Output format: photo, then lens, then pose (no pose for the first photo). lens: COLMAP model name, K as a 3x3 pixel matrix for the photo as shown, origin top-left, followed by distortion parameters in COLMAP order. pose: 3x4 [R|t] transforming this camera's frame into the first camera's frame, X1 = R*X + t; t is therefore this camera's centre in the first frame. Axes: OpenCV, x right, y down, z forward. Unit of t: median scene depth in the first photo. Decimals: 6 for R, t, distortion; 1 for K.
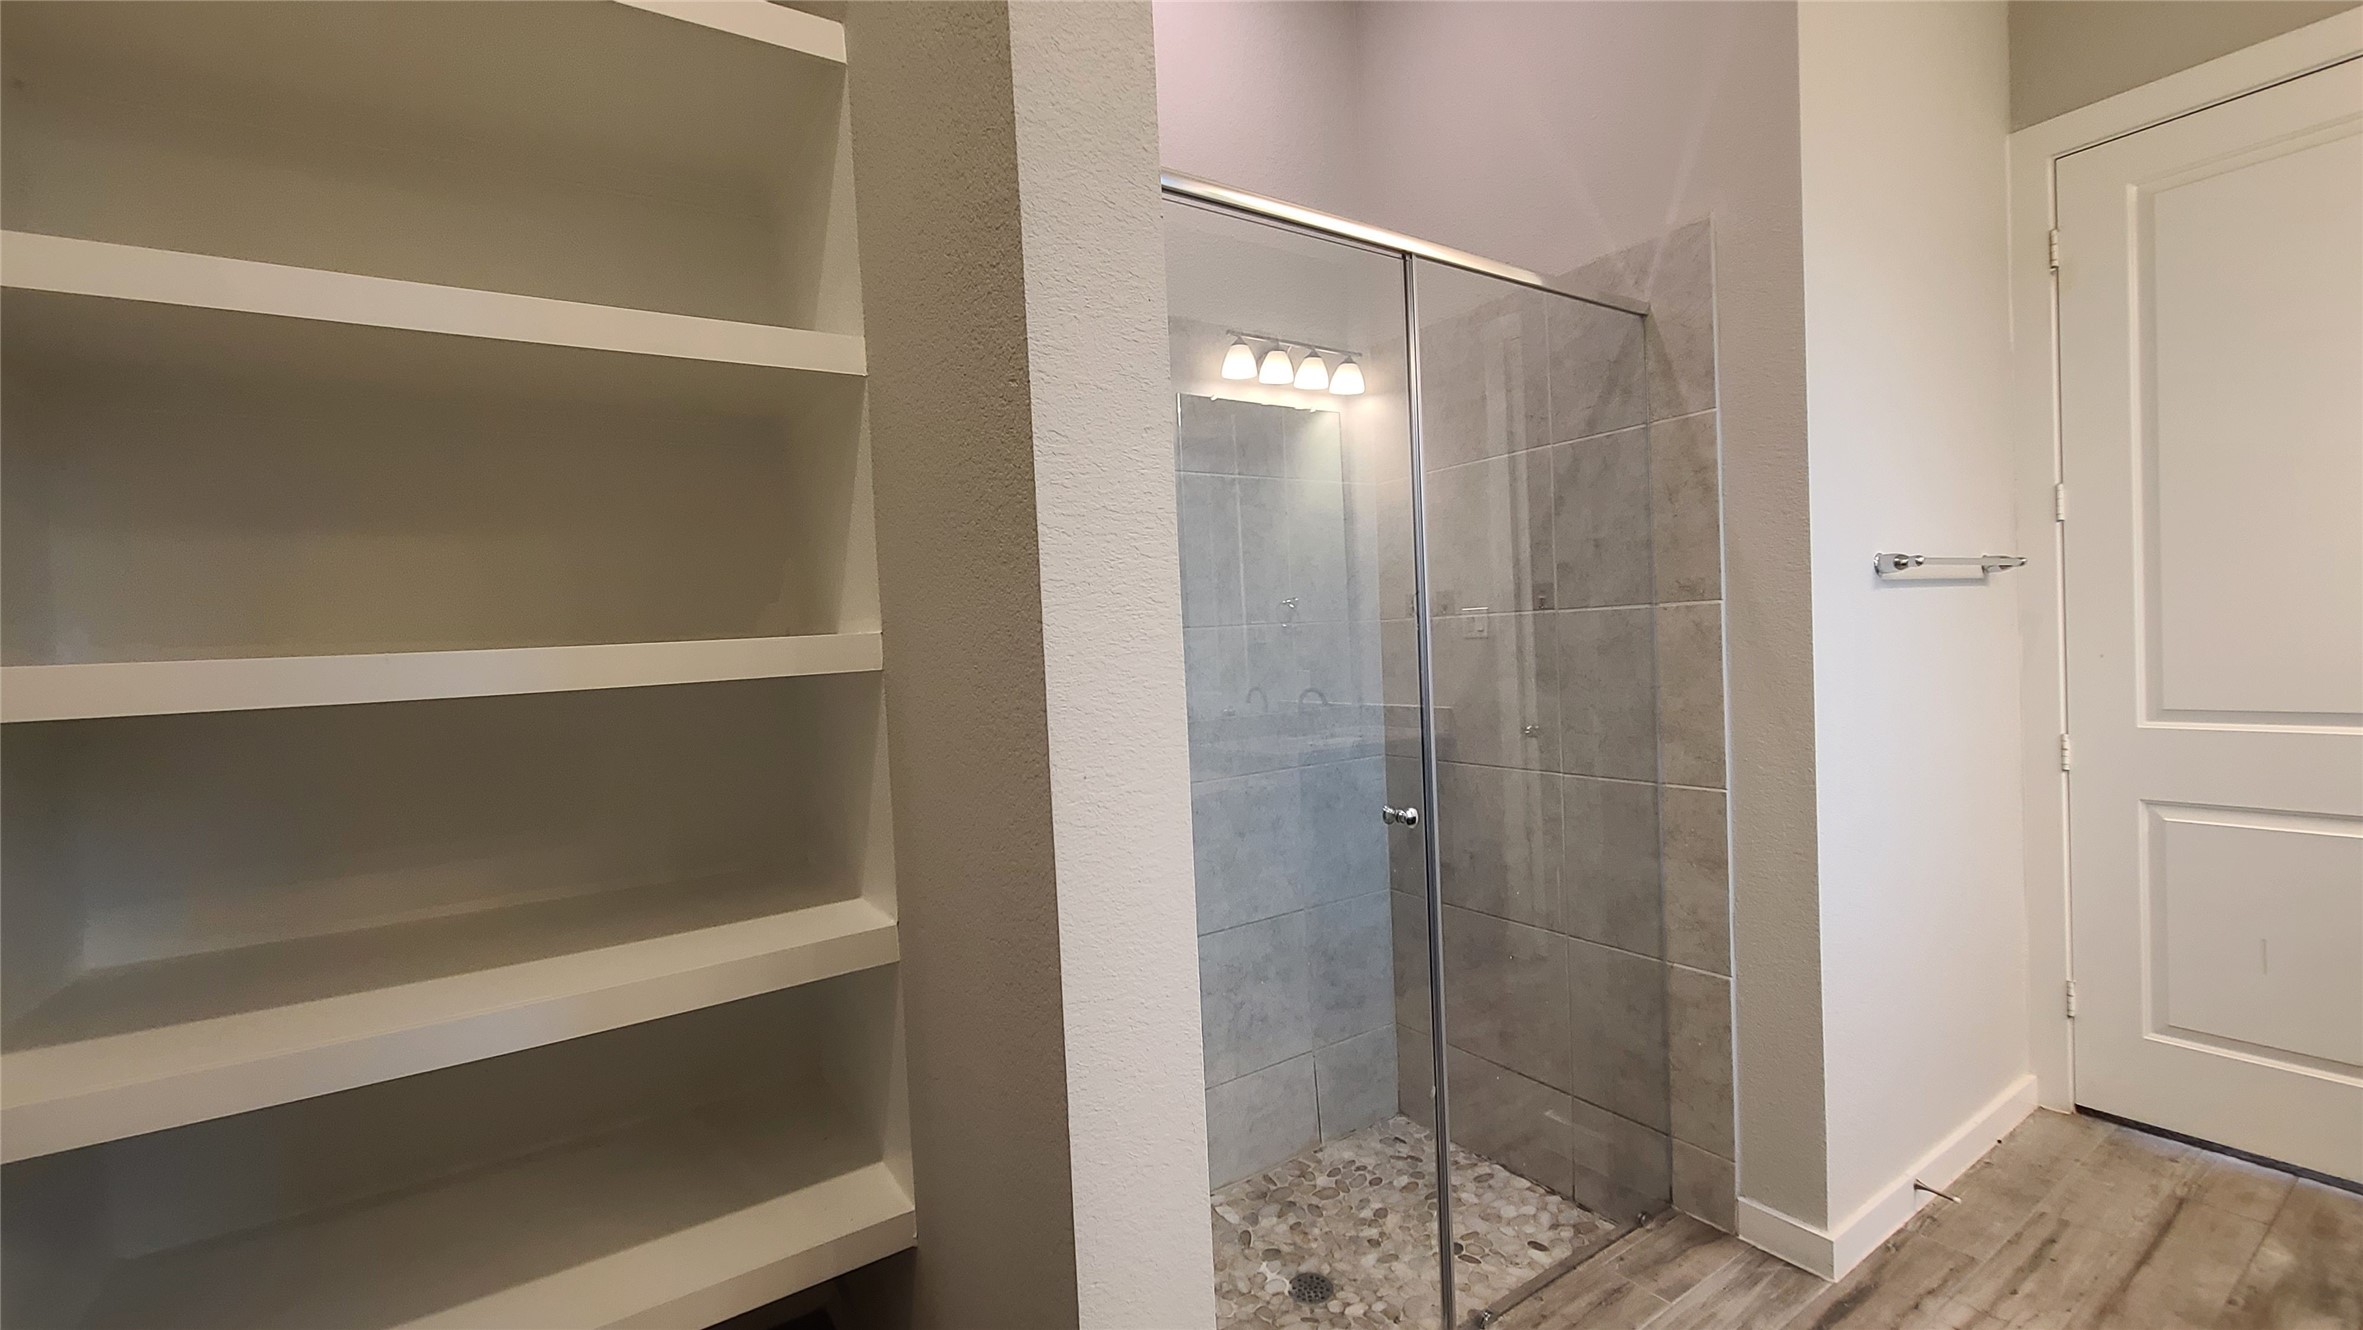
lens RADIAL K [[975.0, 0, 1177.0], [0, 975.0, 671.0], [0, 0, 1]] dist [0.001849, -0.000543]
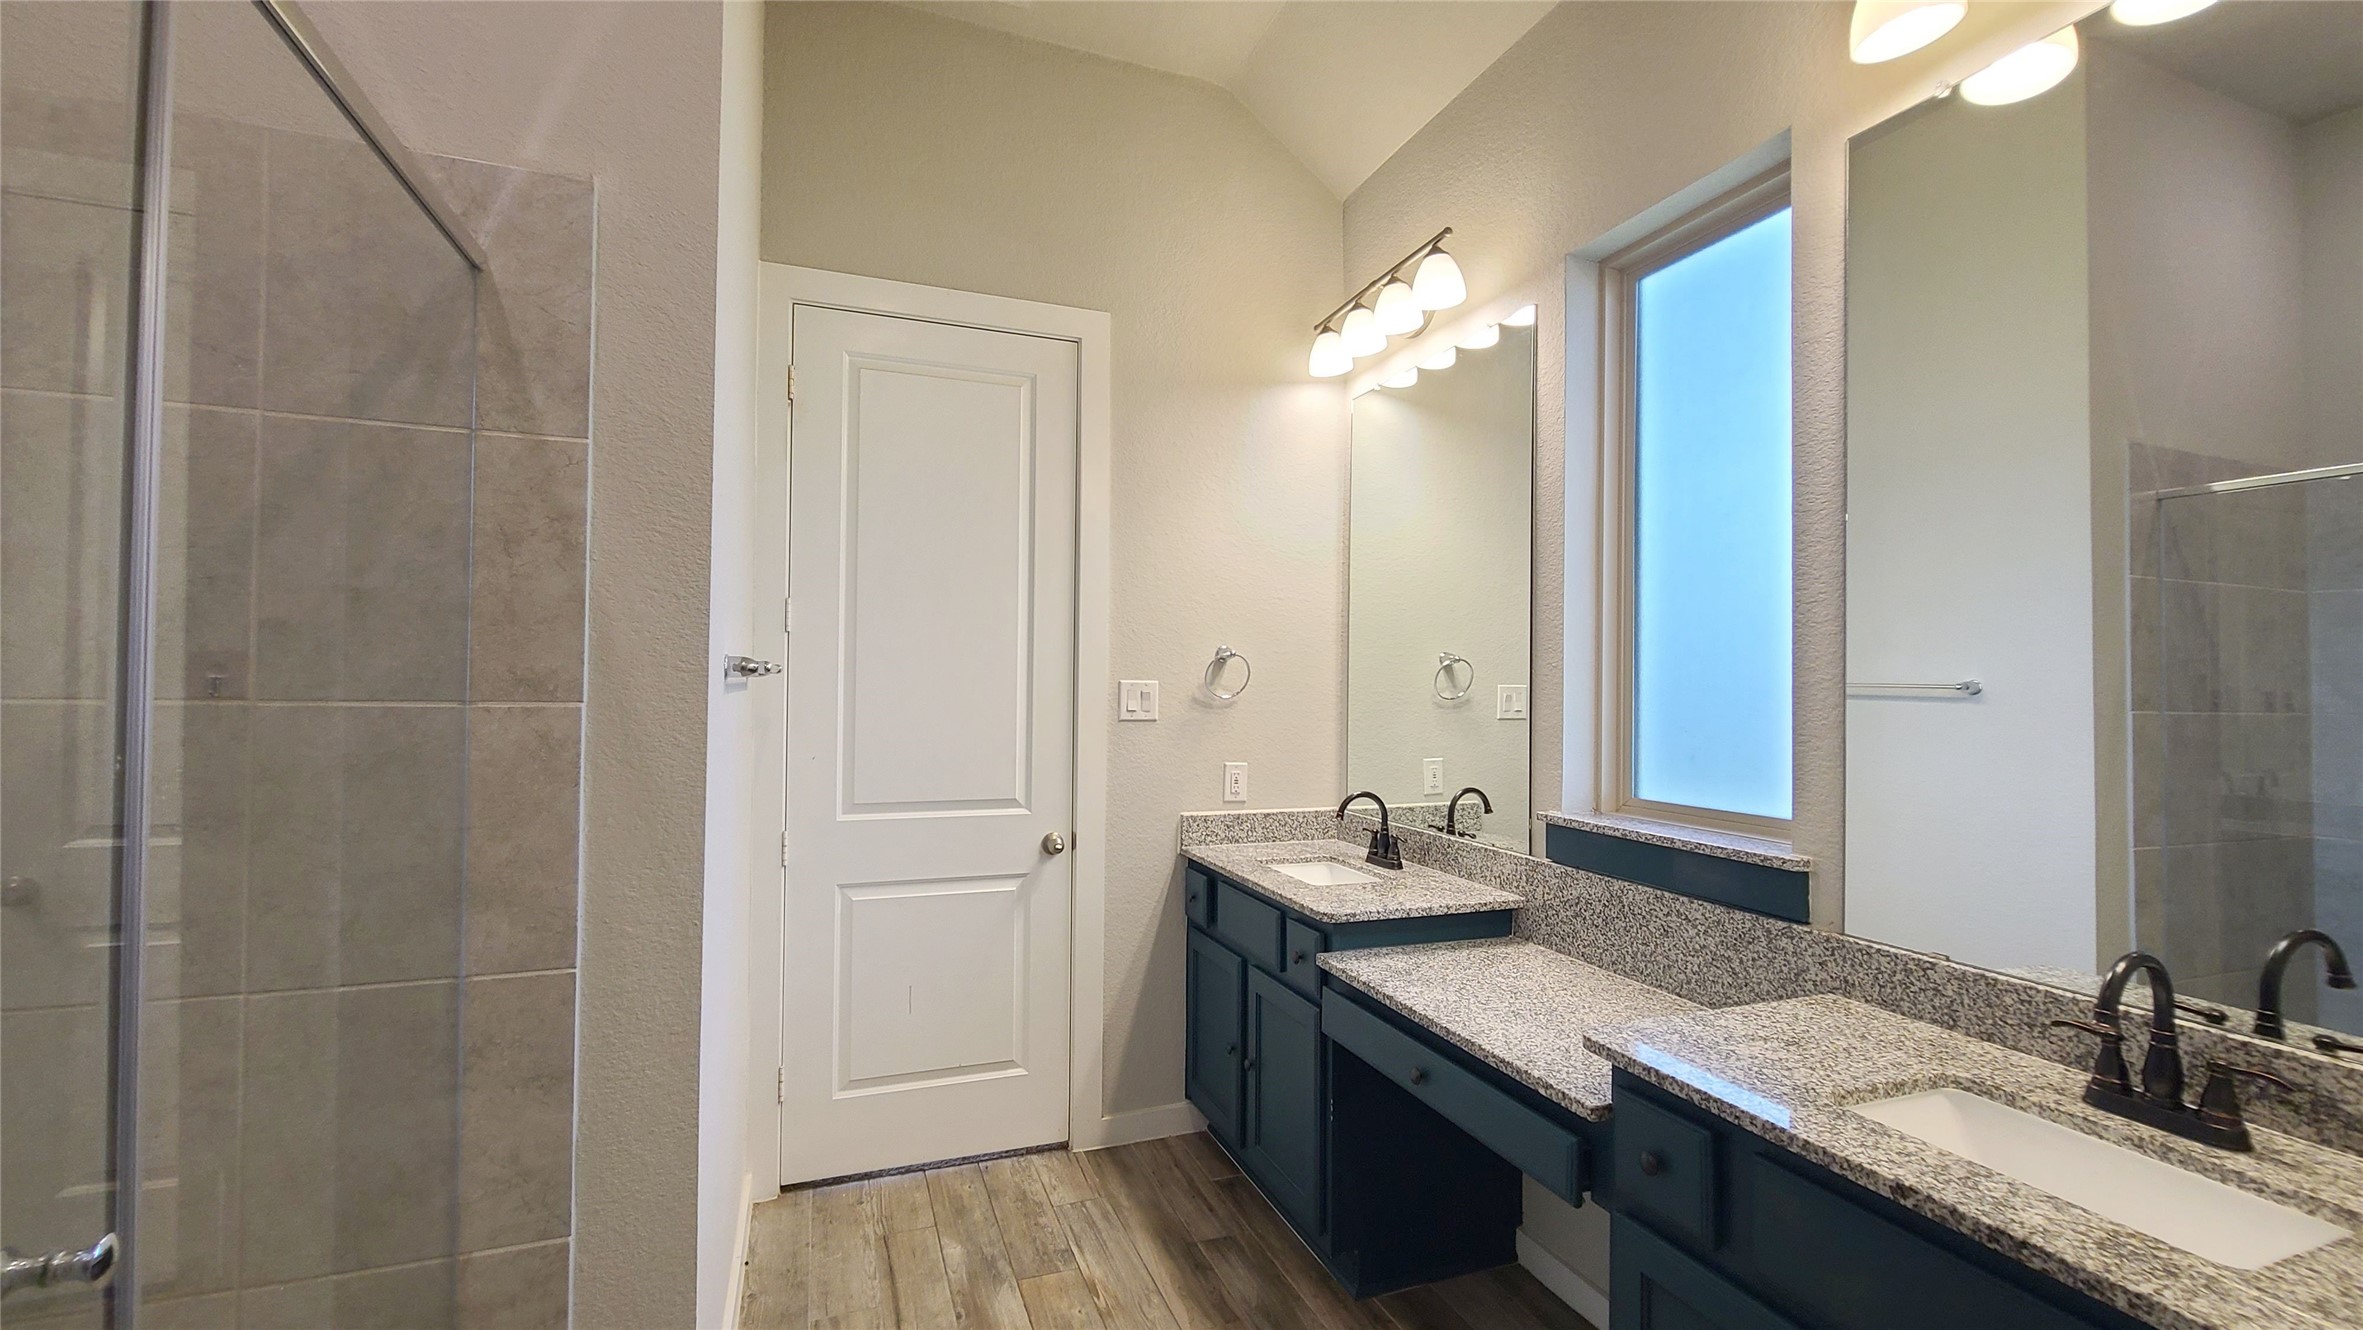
lens RADIAL K [[975.0, 0, 1184.4], [0, 975.0, 673.3], [0, 0, 1]] dist [0.001849, -0.000543]
pose [[0.222774, 0.060264, 0.973006, -0.044261], [0.005023, 0.998003, -0.062963, -0.044495], [-0.974857, 0.018914, 0.222026, 0.385924]]
